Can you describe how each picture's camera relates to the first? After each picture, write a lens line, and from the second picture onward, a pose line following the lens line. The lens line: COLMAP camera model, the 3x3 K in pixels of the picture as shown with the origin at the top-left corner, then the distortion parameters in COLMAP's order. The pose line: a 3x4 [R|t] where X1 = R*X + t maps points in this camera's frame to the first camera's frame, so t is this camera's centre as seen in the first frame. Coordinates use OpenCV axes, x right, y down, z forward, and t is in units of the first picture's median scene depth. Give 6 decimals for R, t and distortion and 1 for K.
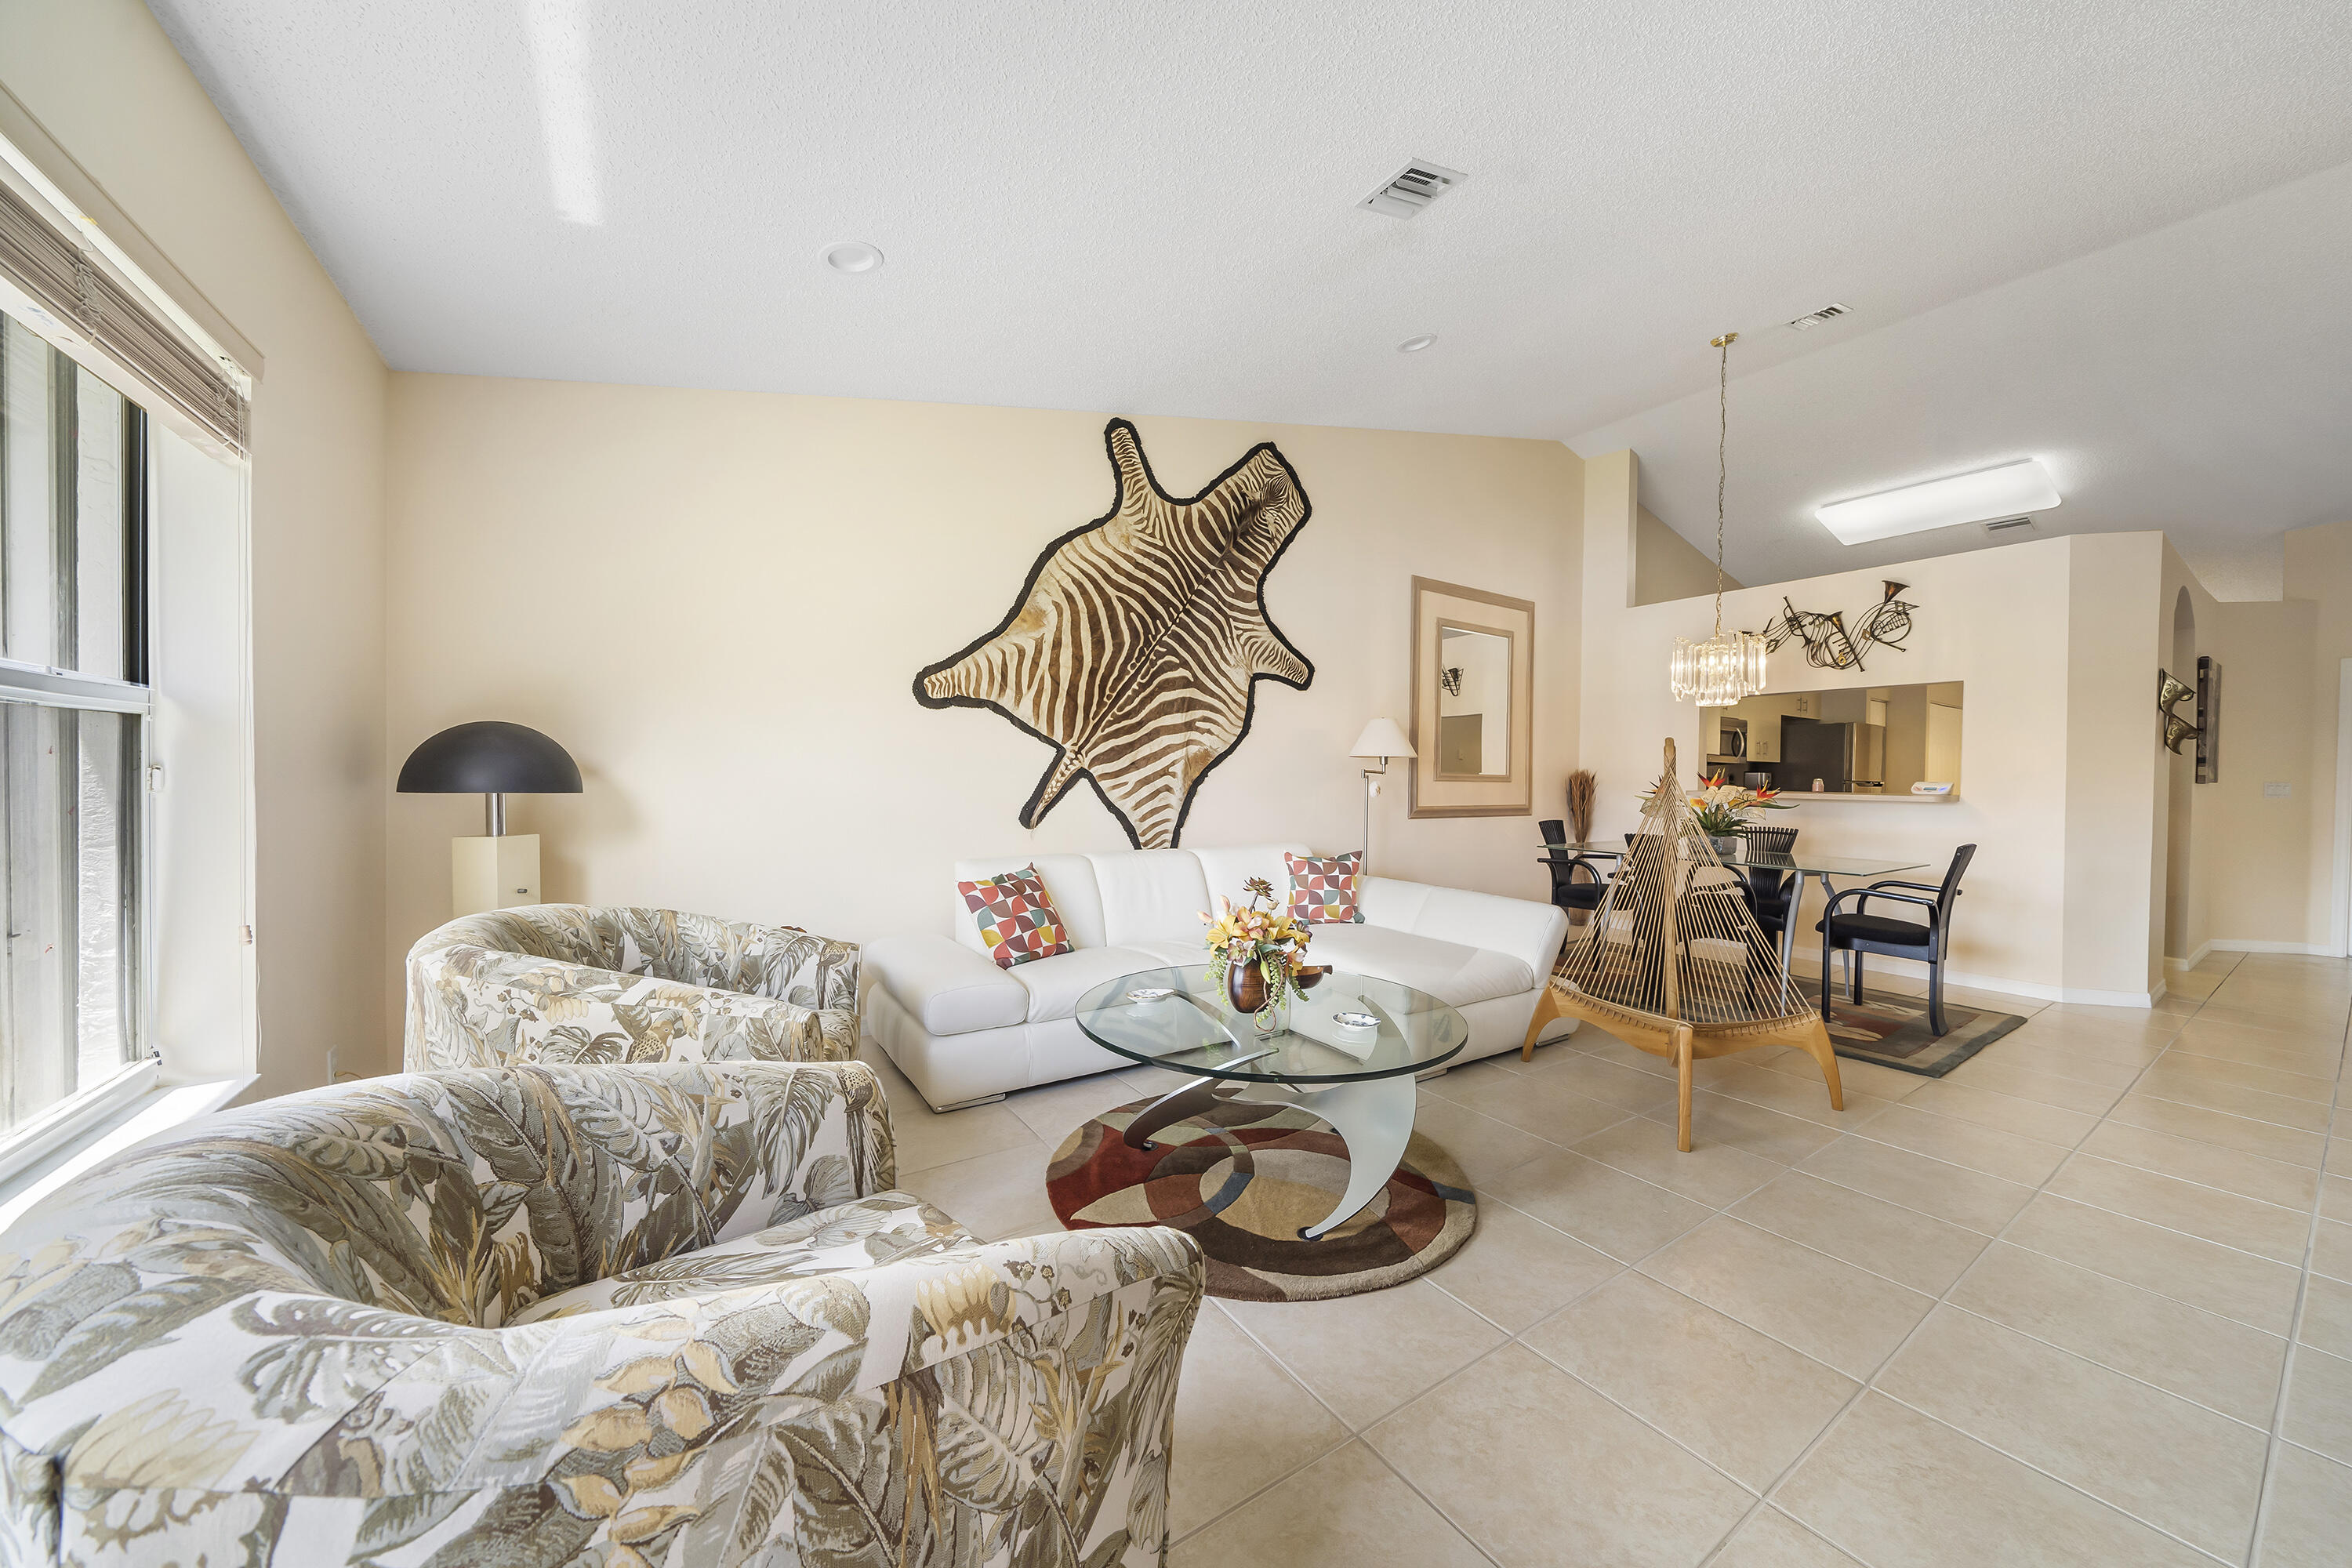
lens RADIAL K [[816.4, 0, 1199.7], [0, 816.4, 789.5], [0, 0, 1]] dist [-0.007217, 0.000061]
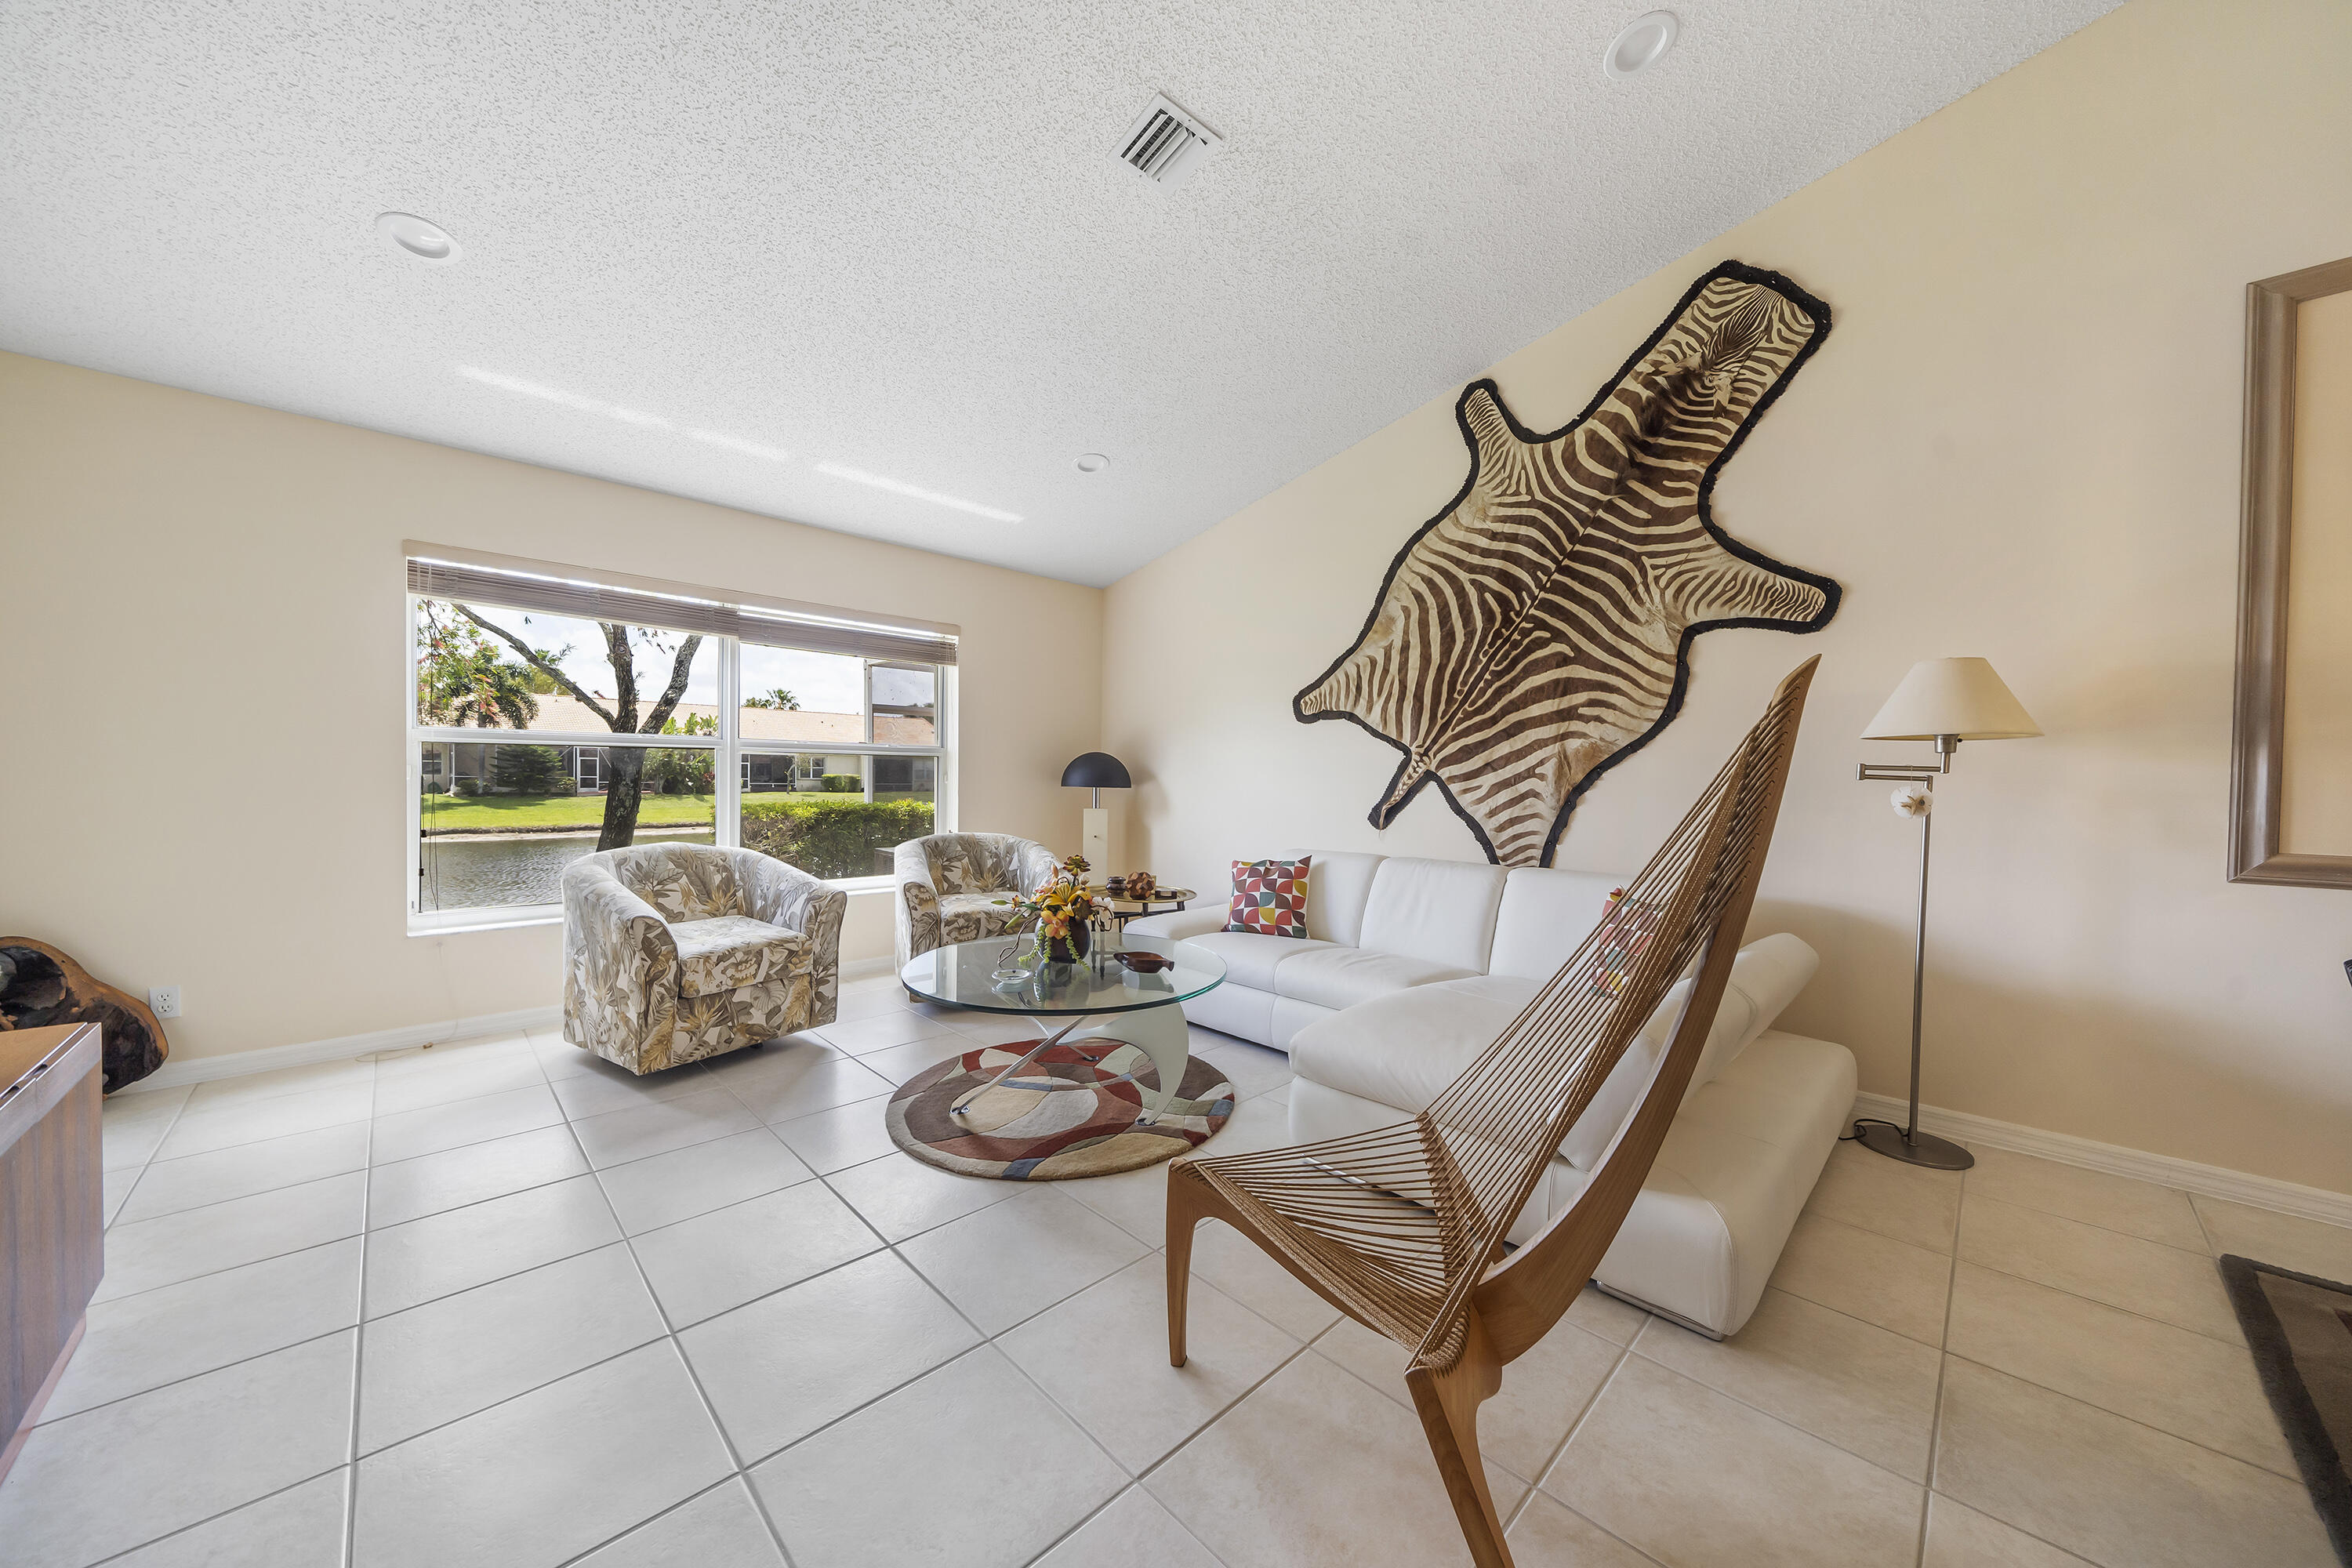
lens RADIAL K [[816.4, 0, 1191.2], [0, 816.4, 793.6], [0, 0, 1]] dist [-0.007217, 0.000061]
pose [[0.179427, 0.007907, -0.983740, 0.696945], [-0.024488, 0.999694, 0.003569, 0.003878], [0.983466, 0.023449, 0.179566, 0.513210]]
